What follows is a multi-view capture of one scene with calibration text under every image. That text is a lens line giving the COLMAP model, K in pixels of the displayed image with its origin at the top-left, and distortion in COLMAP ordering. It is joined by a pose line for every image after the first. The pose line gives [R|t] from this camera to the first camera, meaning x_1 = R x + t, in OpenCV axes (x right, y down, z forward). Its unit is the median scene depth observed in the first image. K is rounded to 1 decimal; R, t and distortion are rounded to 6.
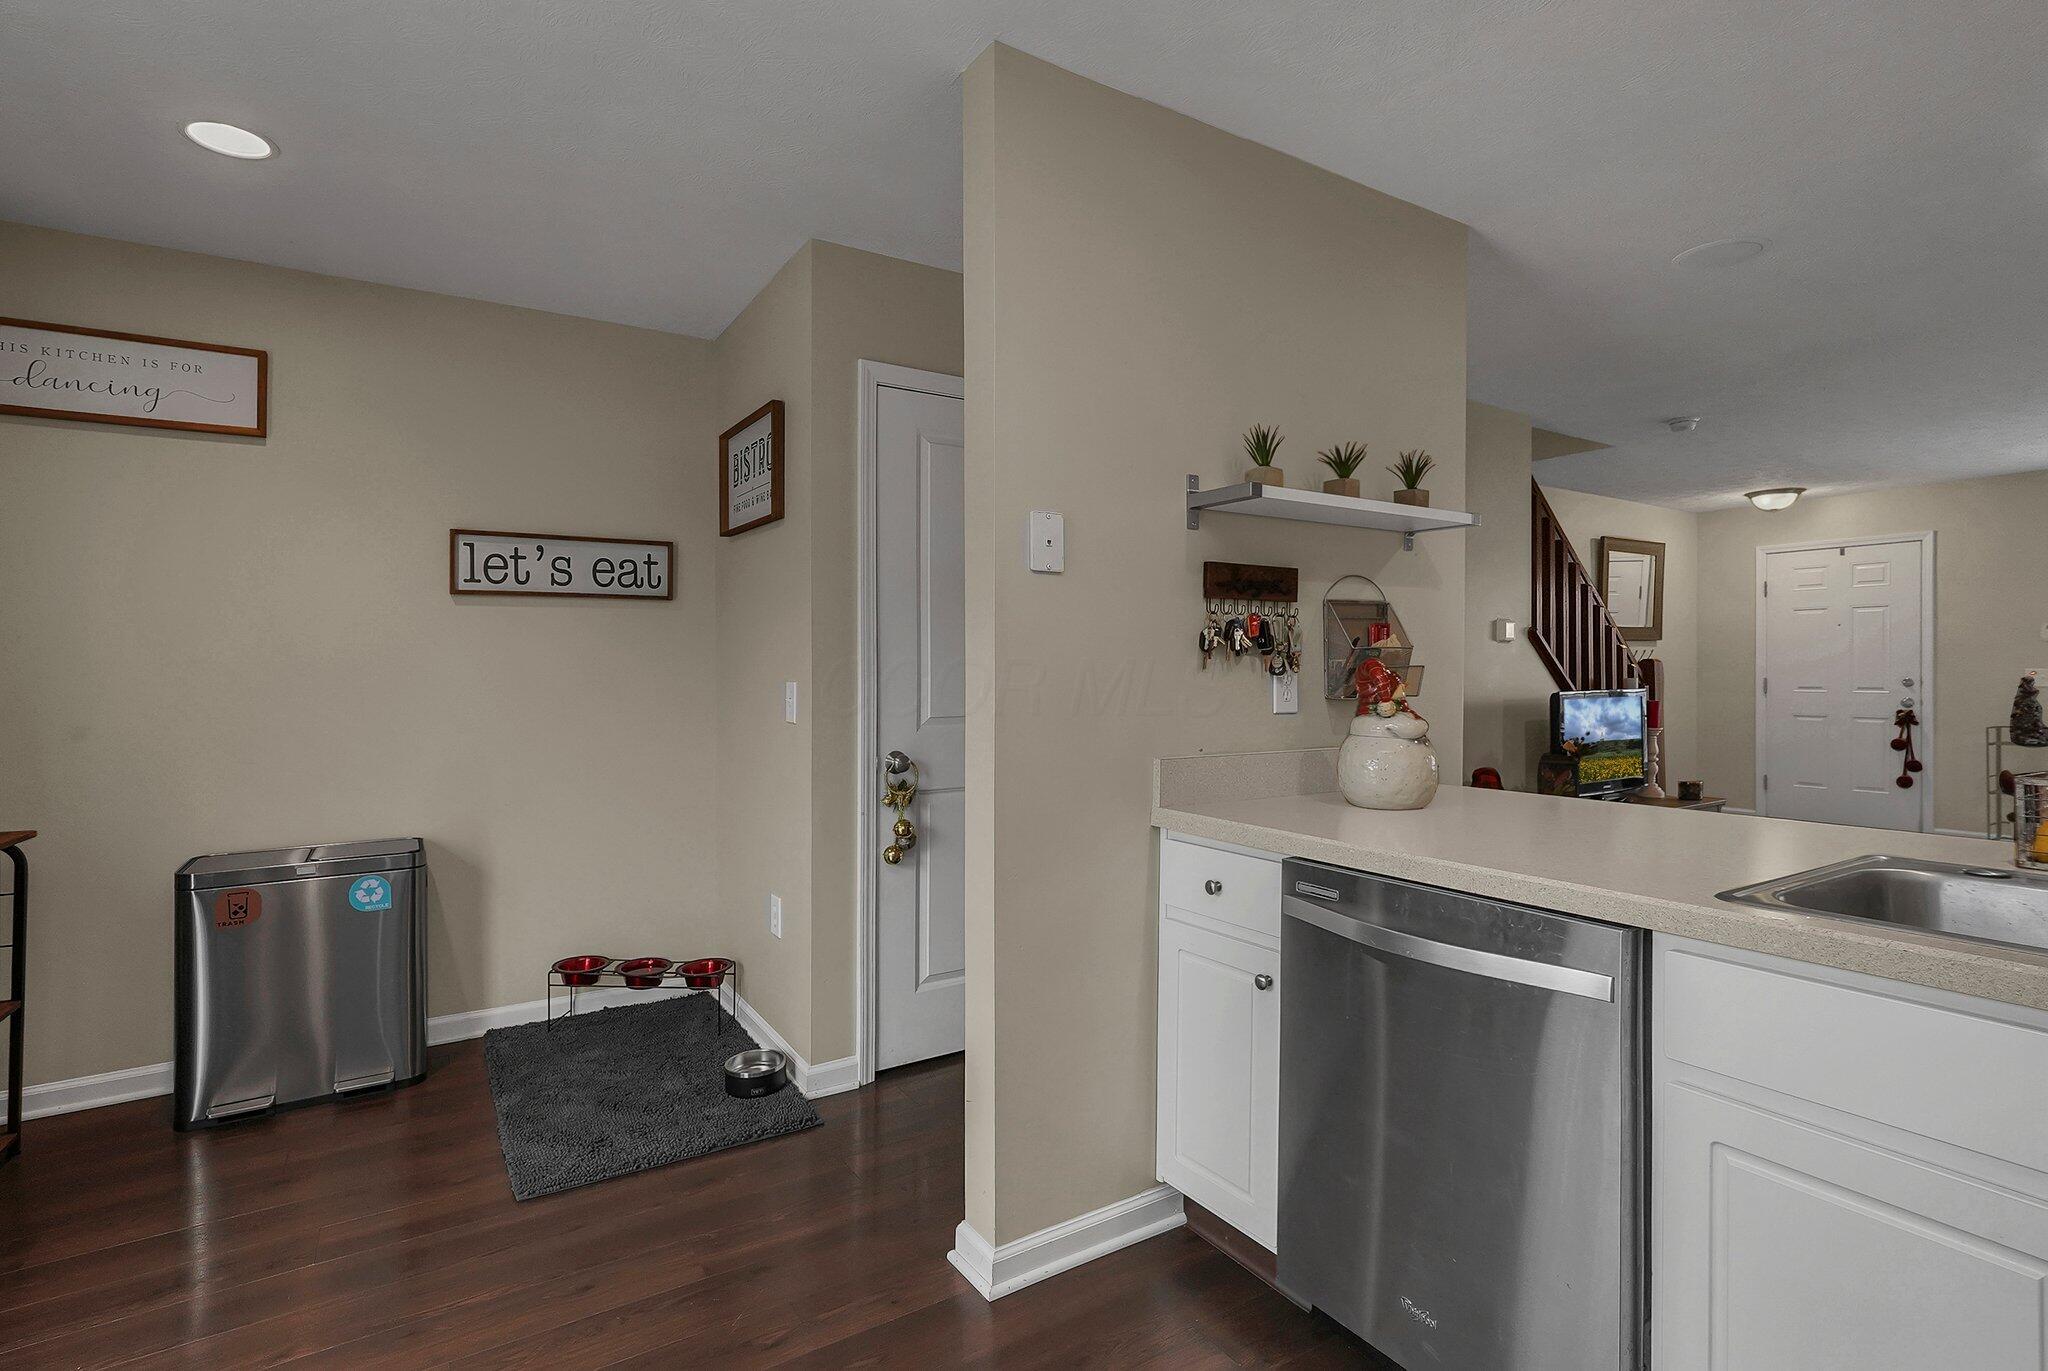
lens RADIAL K [[988.4, 0, 1043.0], [0, 988.4, 677.2], [0, 0, 1]] dist [-0.001265, 0.000294]
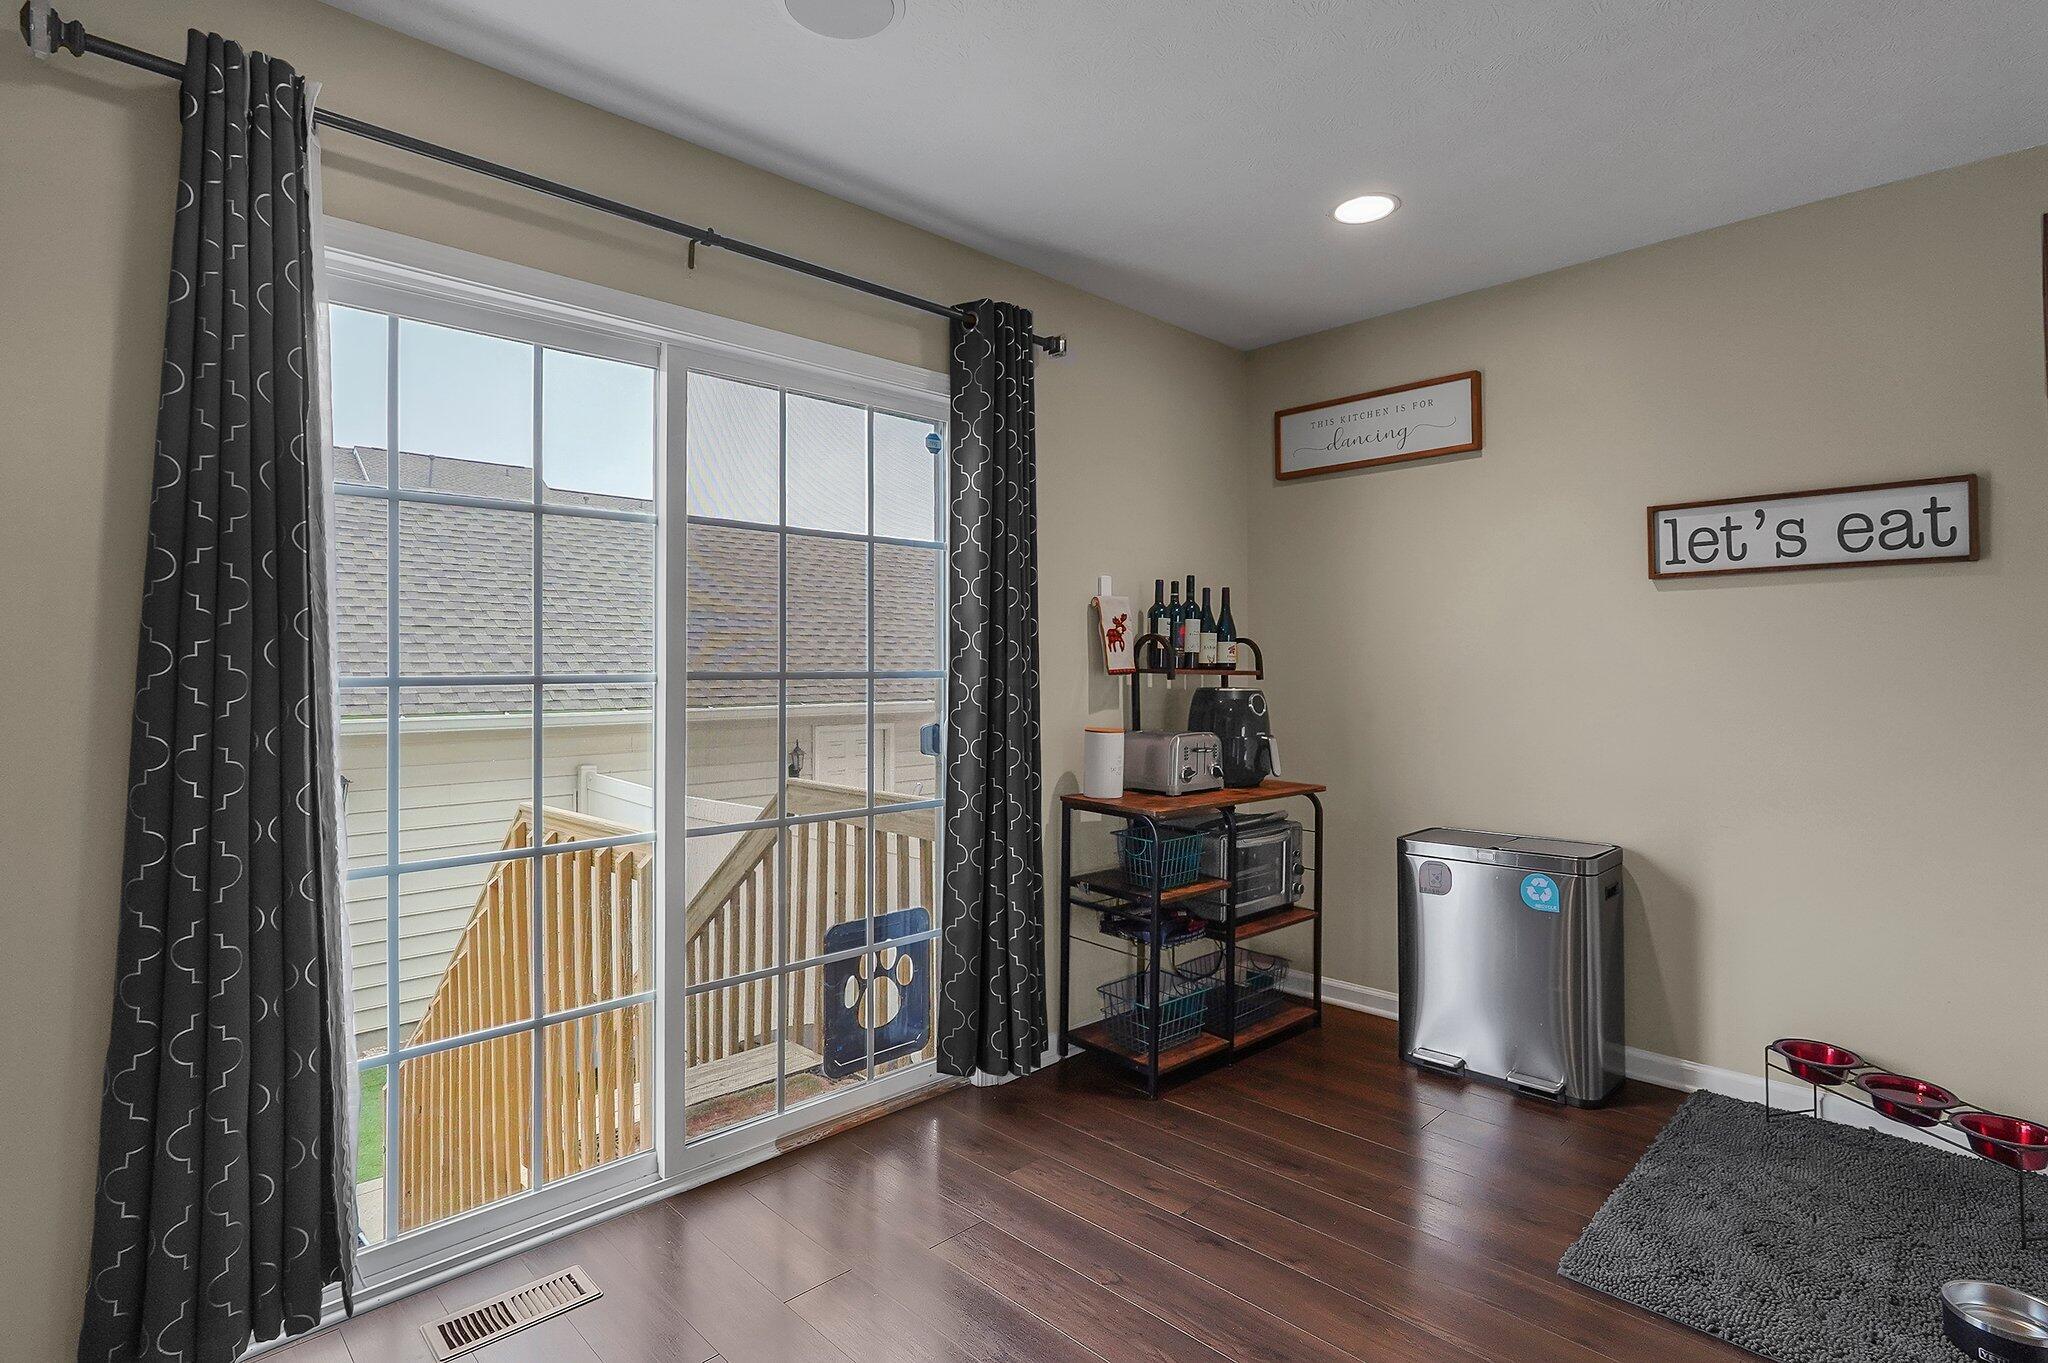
lens RADIAL K [[1046.9, 0, 1020.2], [0, 1046.9, 650.9], [0, 0, 1]] dist [0.003255, 0.000496]
pose [[0.192657, -0.003372, -0.981260, 0.211501], [-0.000871, 0.999993, -0.003607, -0.015103], [0.981266, 0.001550, 0.192652, 0.248752]]
